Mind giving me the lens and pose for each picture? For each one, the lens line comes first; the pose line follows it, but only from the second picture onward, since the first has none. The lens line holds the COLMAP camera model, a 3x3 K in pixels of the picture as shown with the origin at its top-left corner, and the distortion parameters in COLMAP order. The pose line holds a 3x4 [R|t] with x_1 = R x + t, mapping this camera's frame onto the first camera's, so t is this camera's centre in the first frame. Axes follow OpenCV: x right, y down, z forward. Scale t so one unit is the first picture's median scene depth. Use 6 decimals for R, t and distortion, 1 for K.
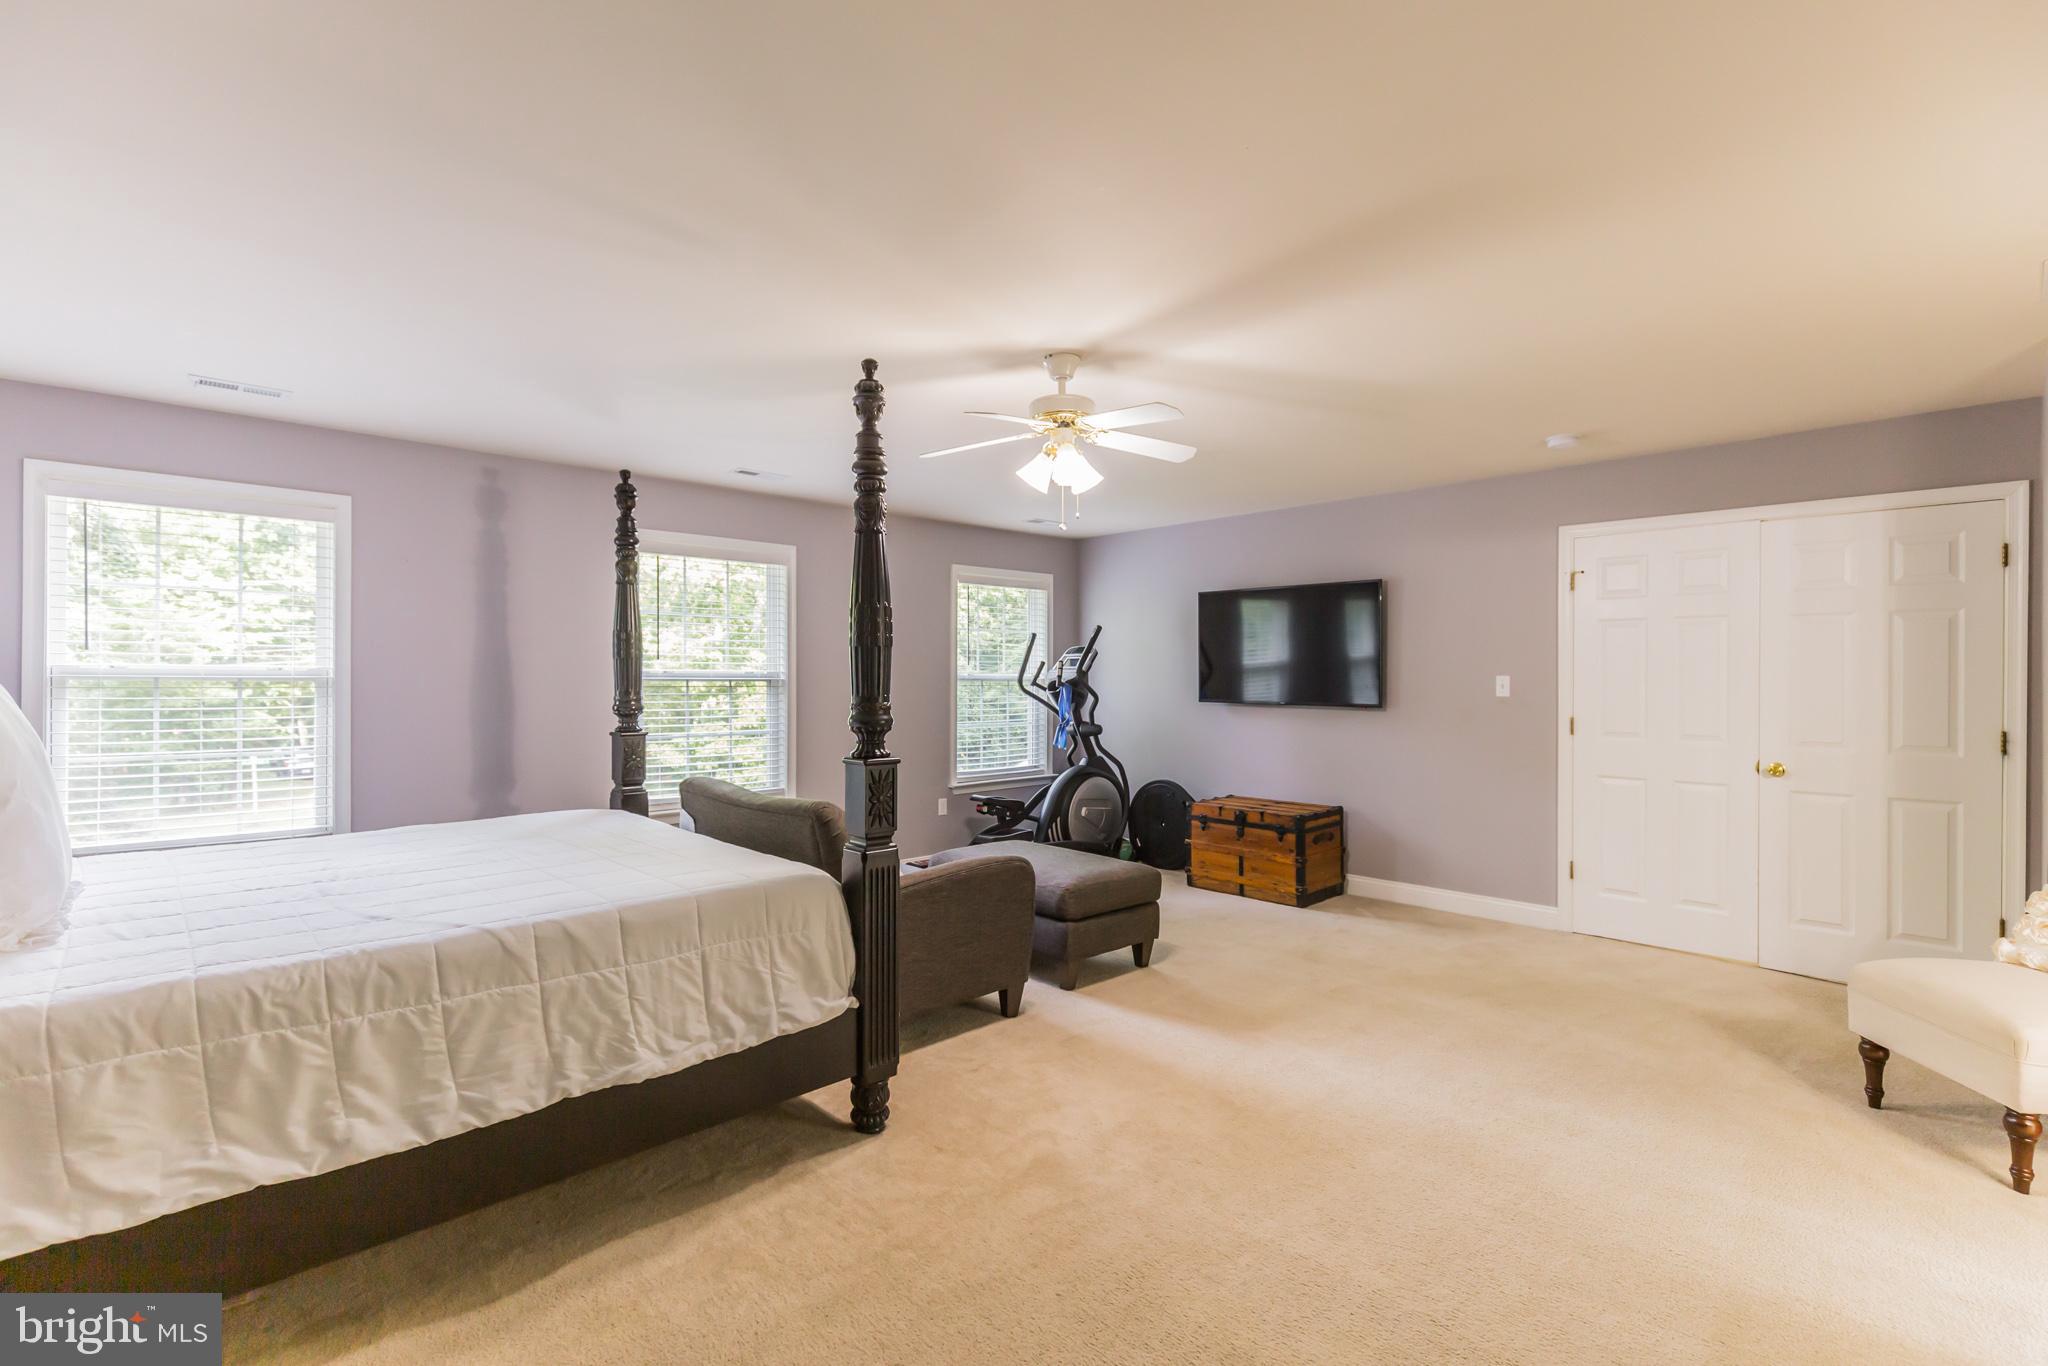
lens RADIAL K [[925.2, 0, 1019.9], [0, 925.2, 684.0], [0, 0, 1]] dist [0.003943, -0.001693]
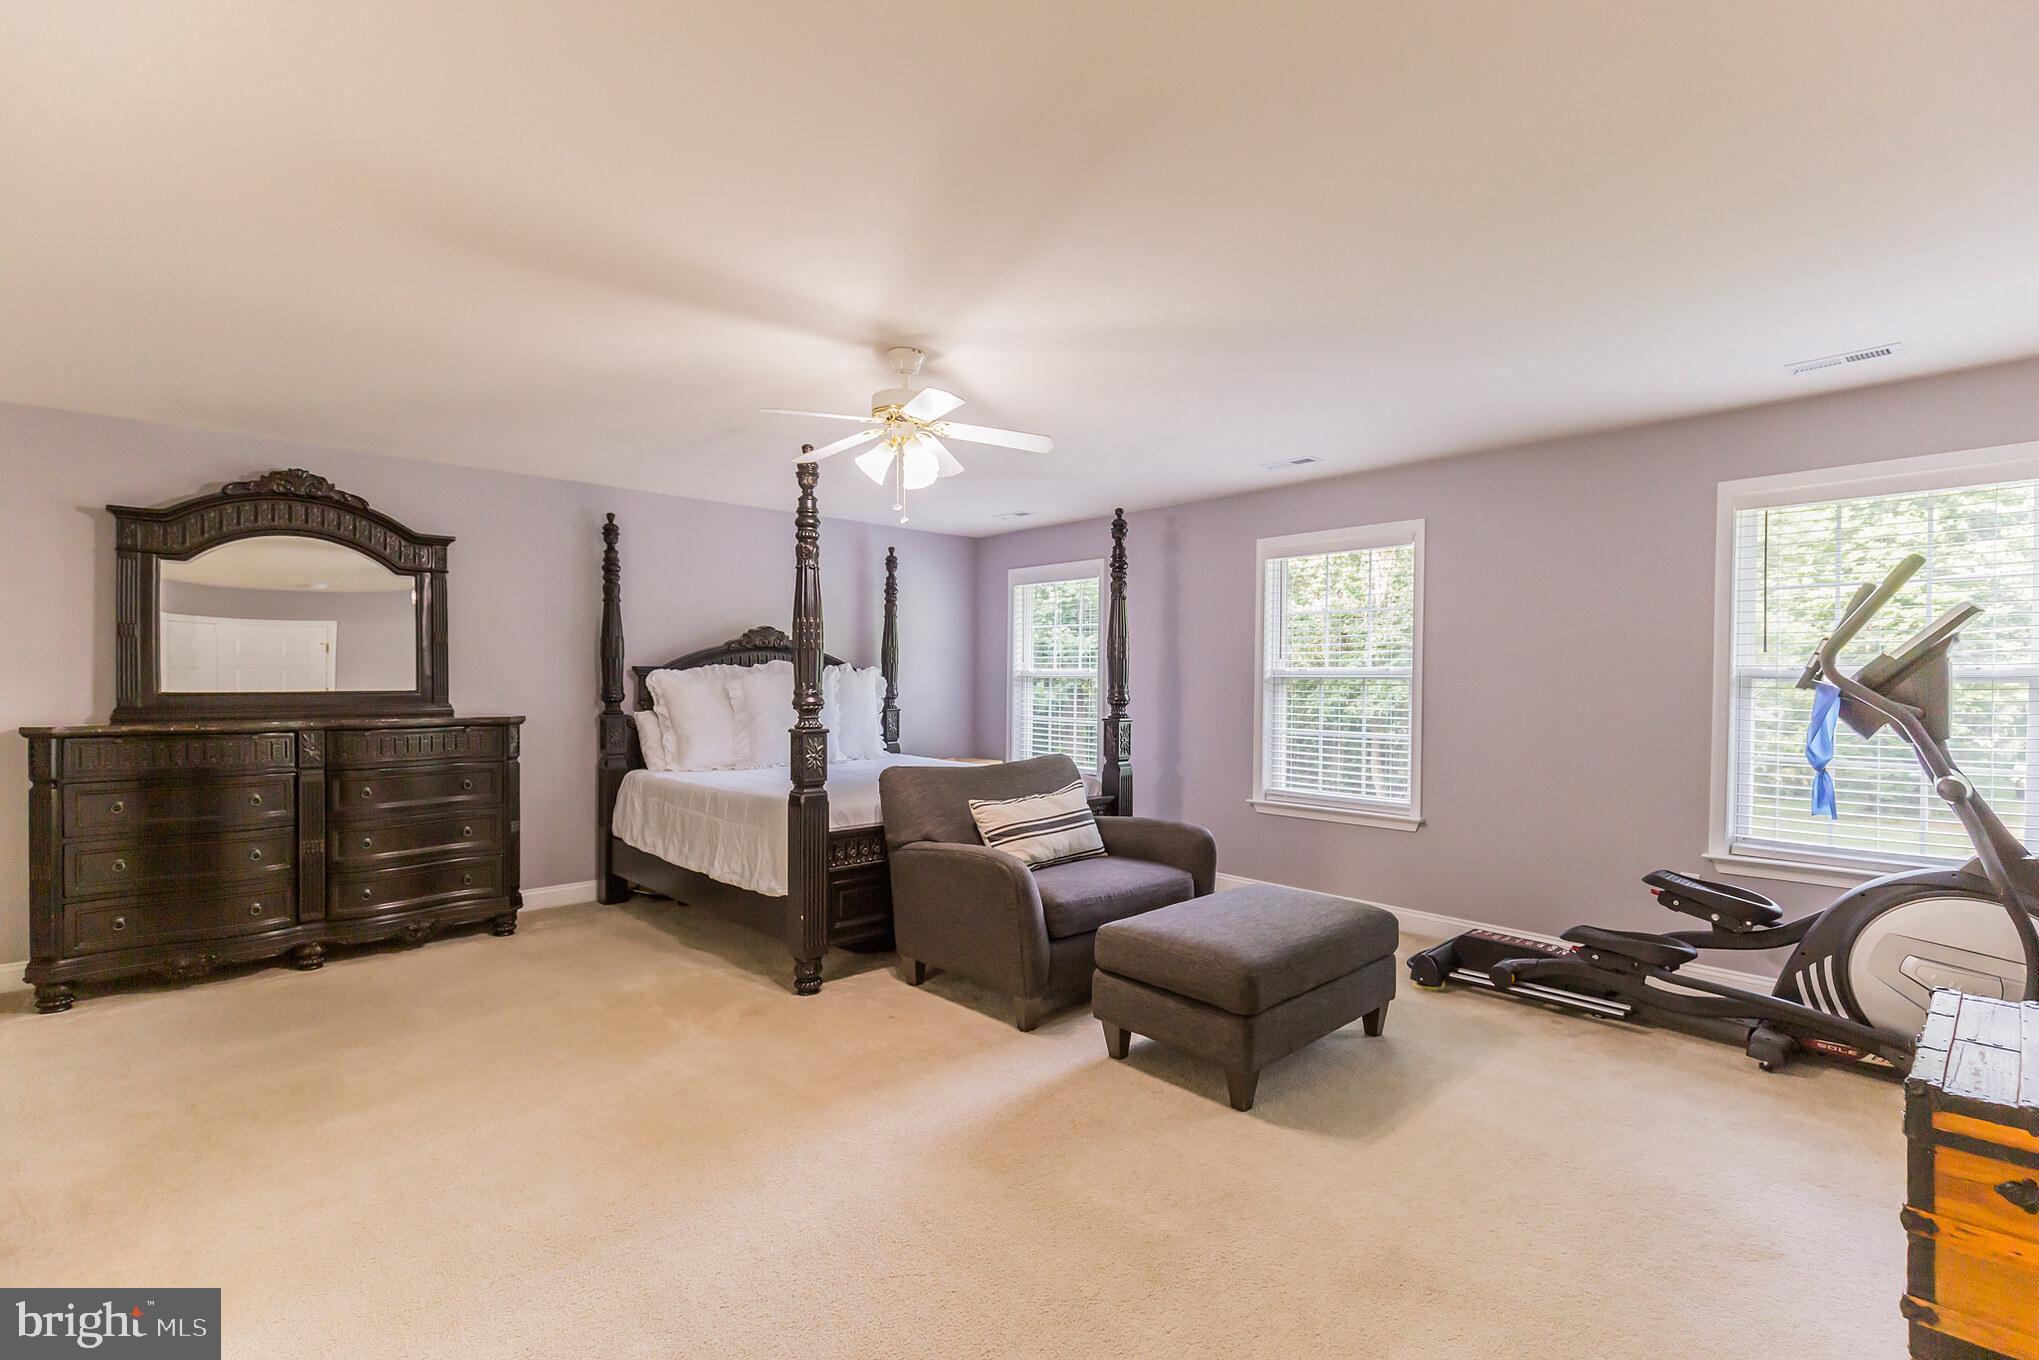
lens RADIAL K [[979.4, 0, 1015.9], [0, 979.4, 674.0], [0, 0, 1]] dist [0.004910, -0.000508]
pose [[-0.012756, -0.002161, -0.999916, 0.796607], [-0.013093, 0.999912, -0.001994, -0.004197], [0.999833, 0.013067, -0.012783, 0.796829]]
